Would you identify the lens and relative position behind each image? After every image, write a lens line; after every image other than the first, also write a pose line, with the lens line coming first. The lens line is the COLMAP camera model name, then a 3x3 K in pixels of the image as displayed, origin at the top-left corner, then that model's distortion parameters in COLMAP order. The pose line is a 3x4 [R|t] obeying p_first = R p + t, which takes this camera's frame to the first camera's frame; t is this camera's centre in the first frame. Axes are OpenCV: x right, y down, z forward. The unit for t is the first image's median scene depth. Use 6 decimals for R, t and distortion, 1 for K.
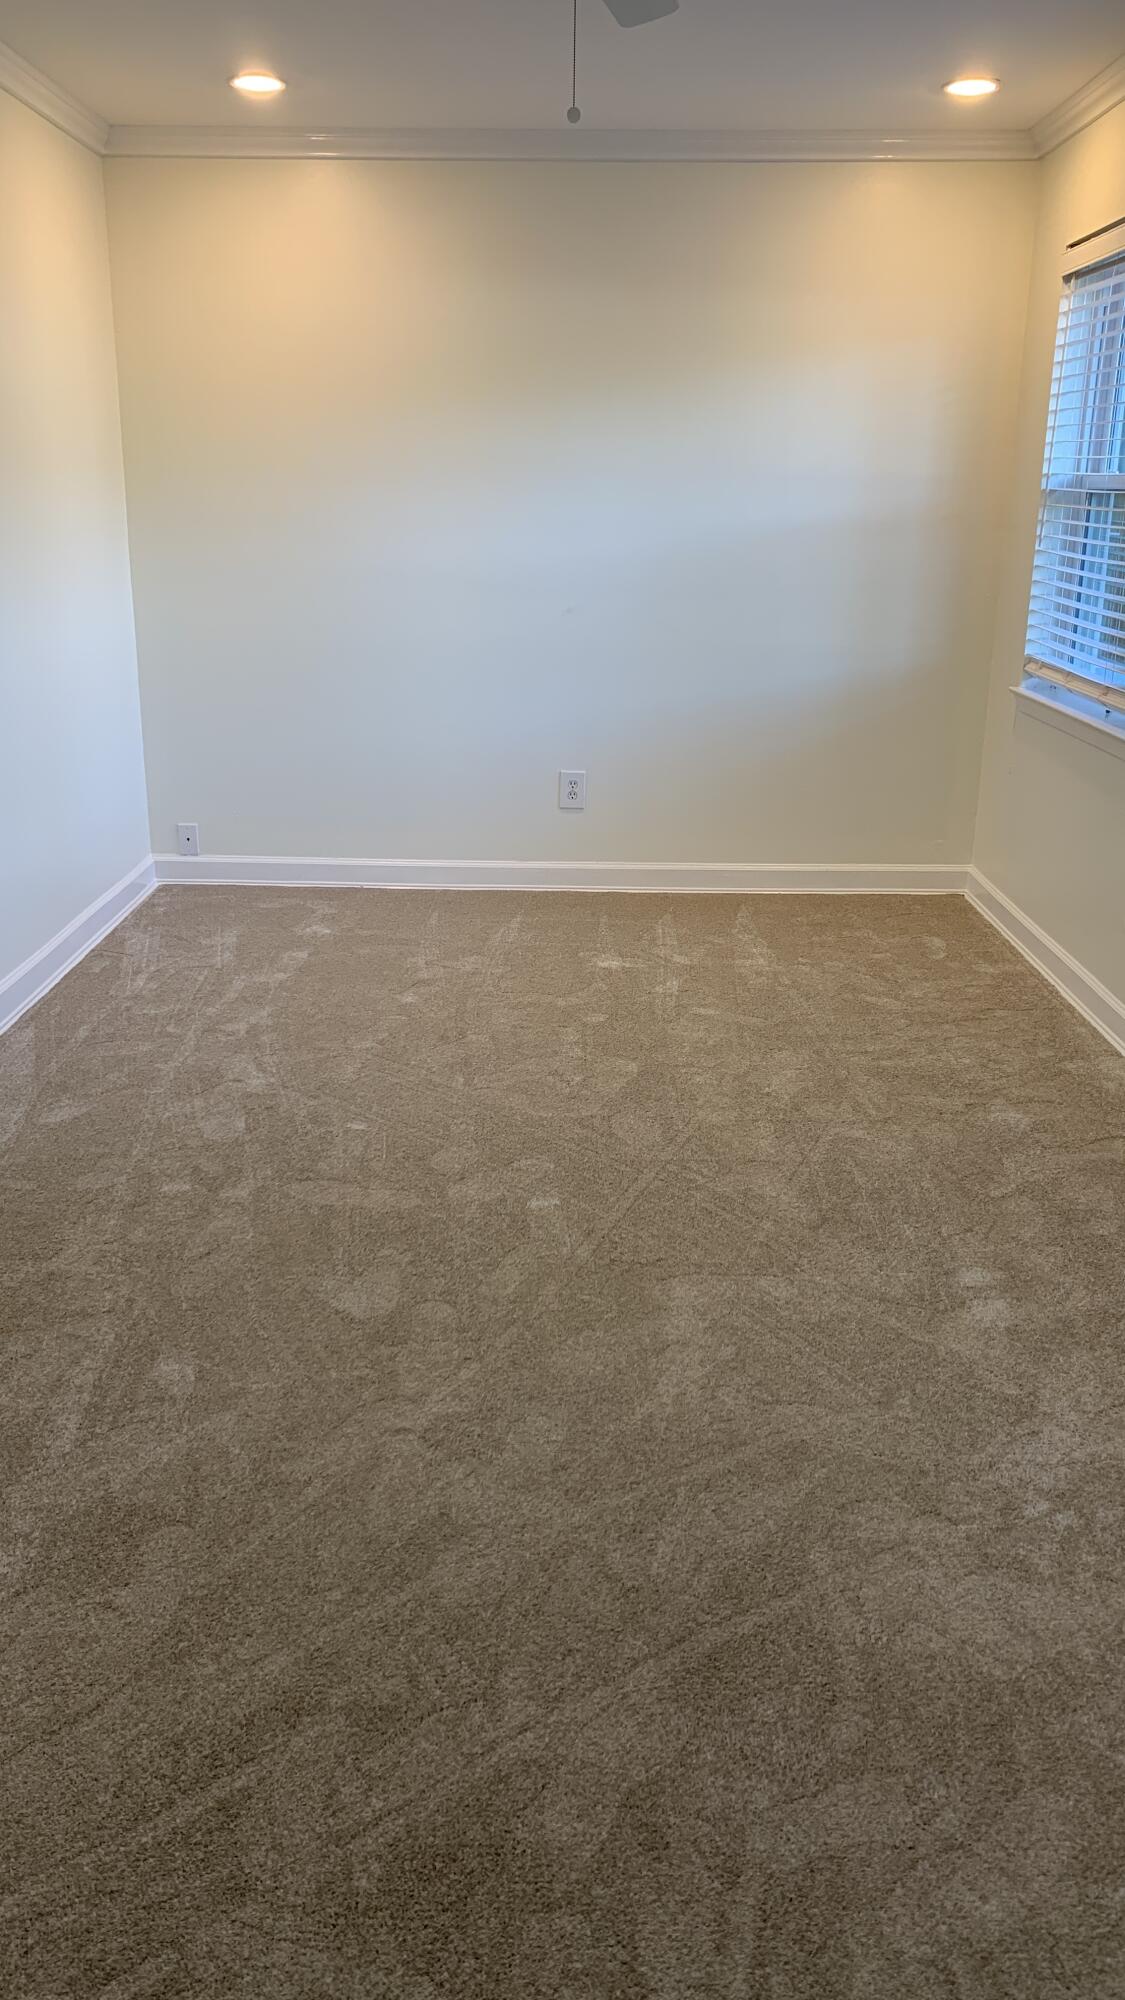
lens RADIAL K [[1523.2, 0, 547.5], [0, 1523.2, 981.8], [0, 0, 1]] dist [0.066534, -0.088769]
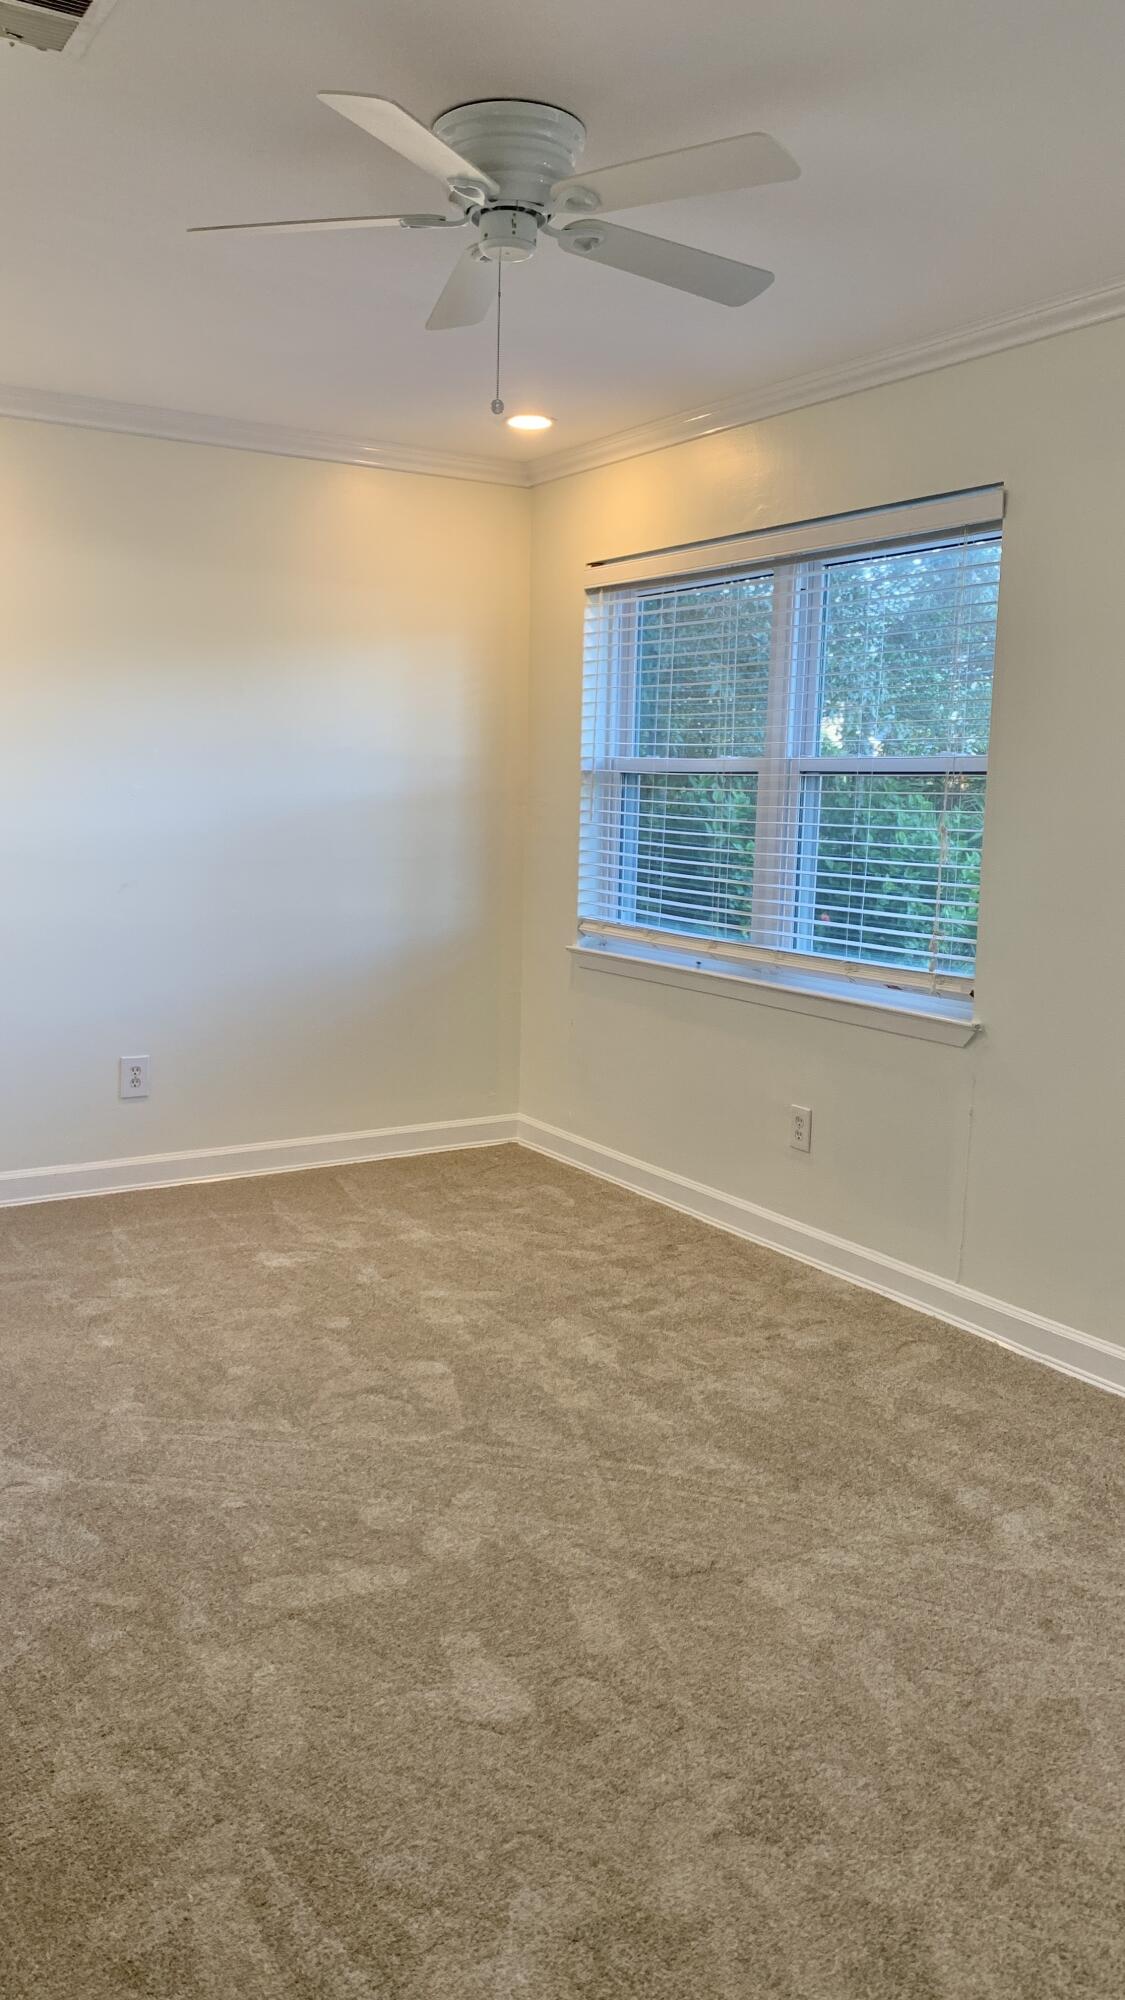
lens RADIAL K [[1523.2, 0, 542.5], [0, 1523.2, 980.7], [0, 0, 1]] dist [0.066534, -0.088769]
pose [[0.844389, -0.062140, 0.532114, -0.313730], [0.149635, 0.981076, -0.122880, -0.042416], [-0.514409, 0.183381, 0.837708, 0.128929]]
